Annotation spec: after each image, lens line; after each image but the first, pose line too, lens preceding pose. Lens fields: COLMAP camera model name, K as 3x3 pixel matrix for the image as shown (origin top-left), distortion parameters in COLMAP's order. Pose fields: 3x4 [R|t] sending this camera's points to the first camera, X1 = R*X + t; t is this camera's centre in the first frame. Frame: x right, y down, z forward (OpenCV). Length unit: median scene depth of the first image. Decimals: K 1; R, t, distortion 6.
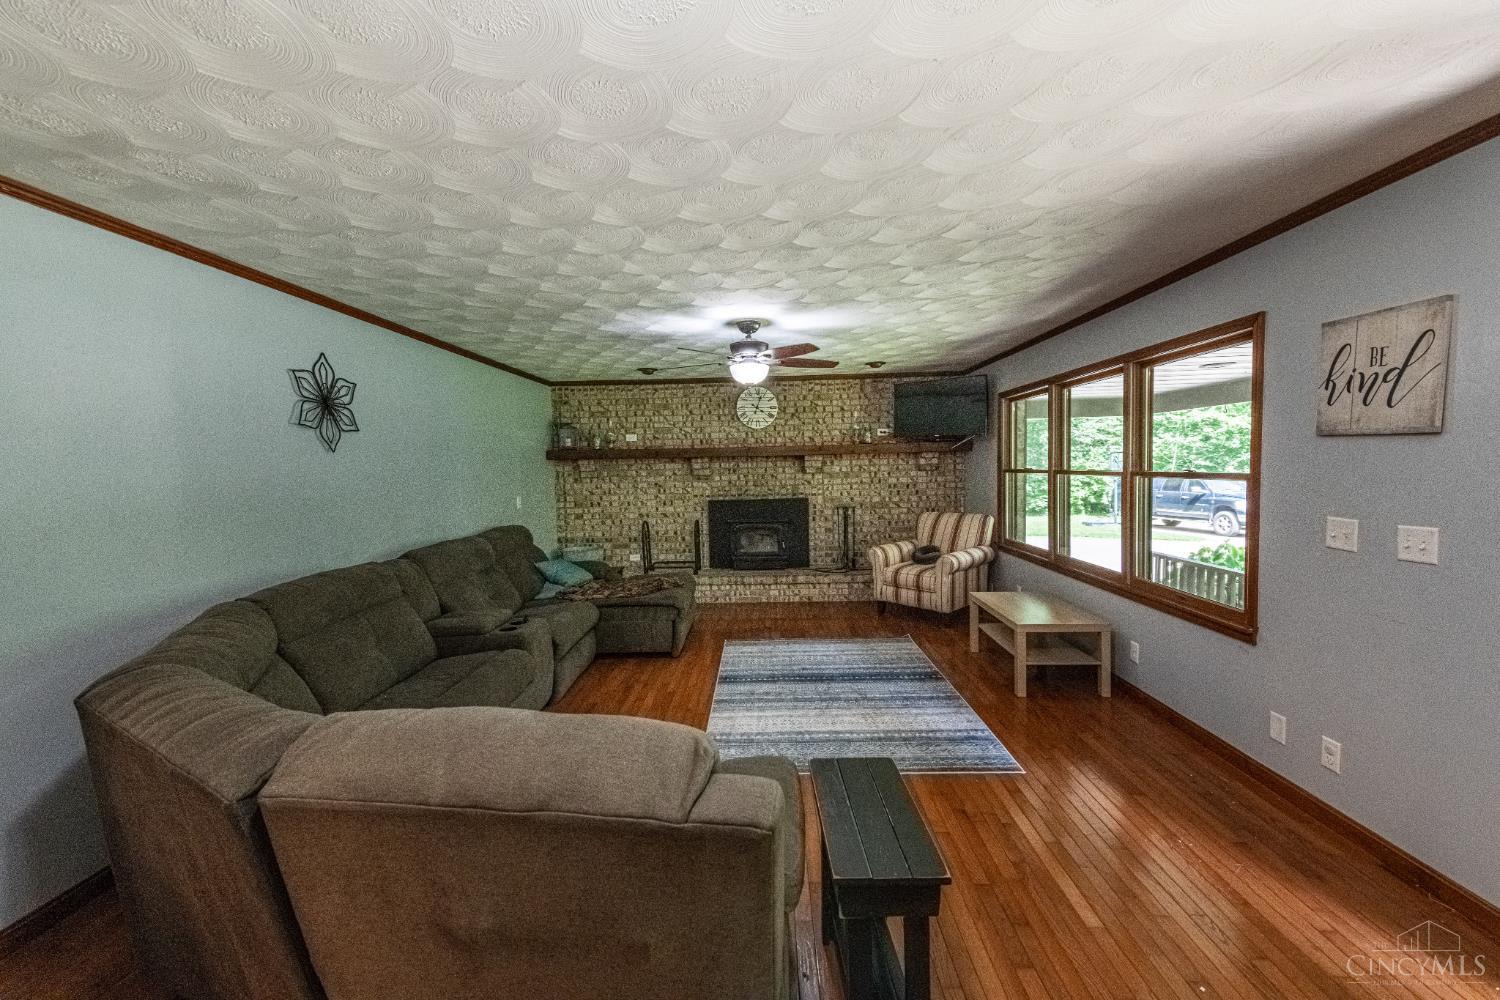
lens RADIAL K [[589.9, 0, 749.4], [0, 589.9, 495.0], [0, 0, 1]] dist [0.012915, -0.000273]
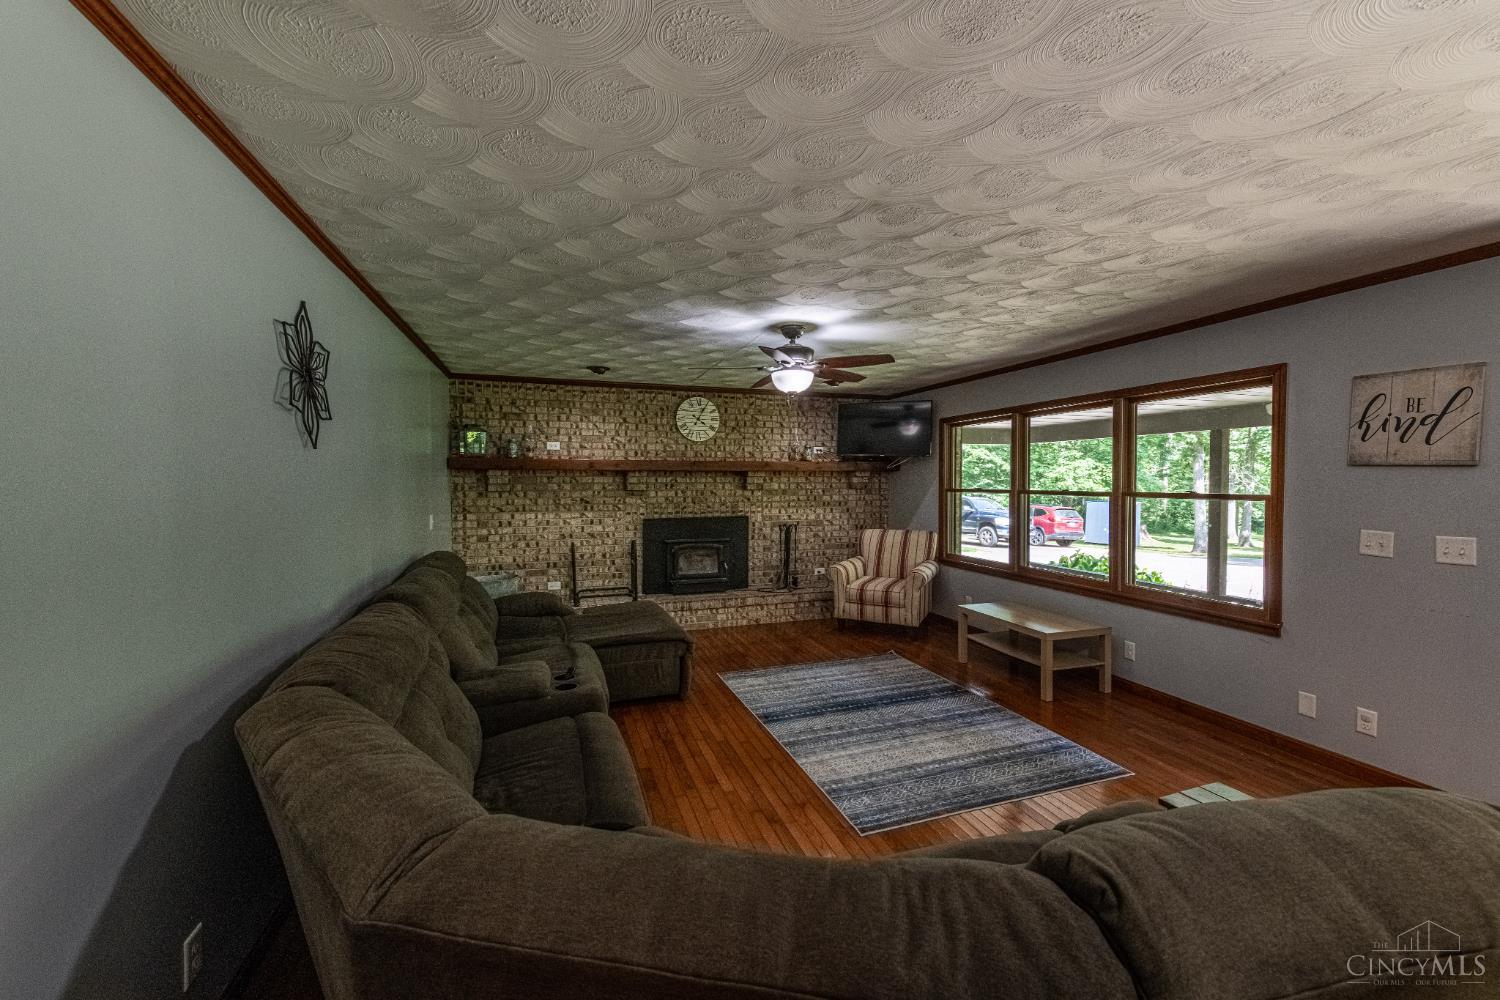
lens RADIAL K [[592.5, 0, 745.9], [0, 592.5, 492.5], [0, 0, 1]] dist [0.010584, -0.000332]
pose [[0.936365, 0.012480, 0.350805, -0.289188], [-0.000406, 0.999406, -0.034472, 0.000797], [-0.351027, 0.032136, 0.935814, 0.116957]]
